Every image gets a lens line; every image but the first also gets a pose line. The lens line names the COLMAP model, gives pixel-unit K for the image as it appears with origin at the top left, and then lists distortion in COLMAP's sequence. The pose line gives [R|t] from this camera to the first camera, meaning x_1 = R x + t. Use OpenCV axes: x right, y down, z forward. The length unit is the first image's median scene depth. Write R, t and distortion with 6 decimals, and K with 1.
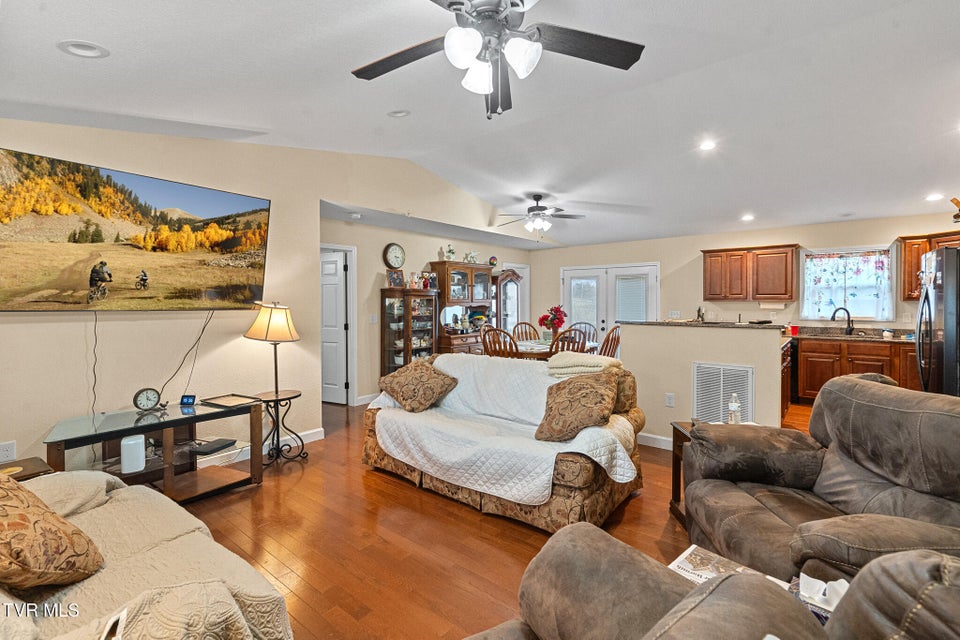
lens RADIAL K [[438.5, 0, 473.0], [0, 438.5, 303.2], [0, 0, 1]] dist [-0.000627, 0.000641]
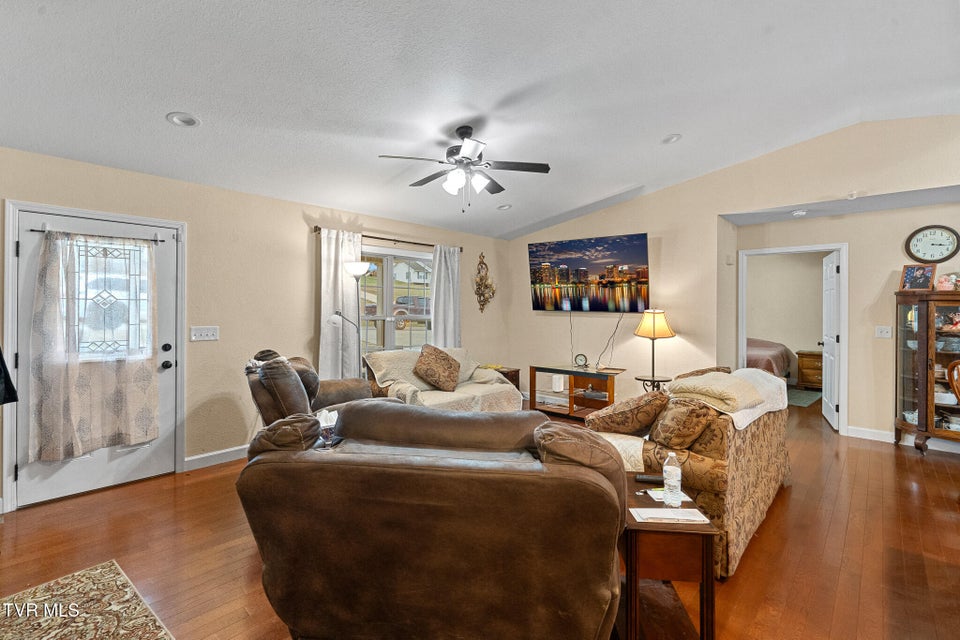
lens RADIAL K [[438.5, 0, 476.6], [0, 438.5, 310.8], [0, 0, 1]] dist [-0.000627, 0.000641]
pose [[-0.052936, 0.009121, -0.998556, 0.575004], [-0.013028, 0.999867, 0.009824, 0.000307], [0.998513, 0.013530, -0.052810, 0.338349]]
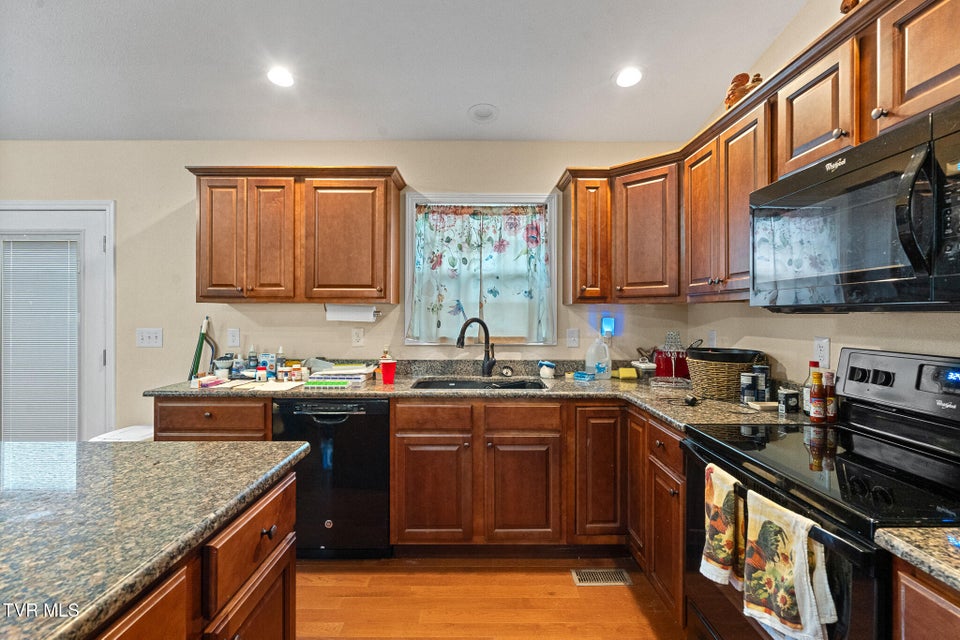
lens RADIAL K [[438.5, 0, 482.6], [0, 438.5, 315.5], [0, 0, 1]] dist [-0.000627, 0.000641]
pose [[0.762236, 0.004555, 0.647283, 0.522941], [-0.000682, 0.999980, -0.006234, 0.009913], [-0.647299, 0.004310, 0.762224, 0.613696]]
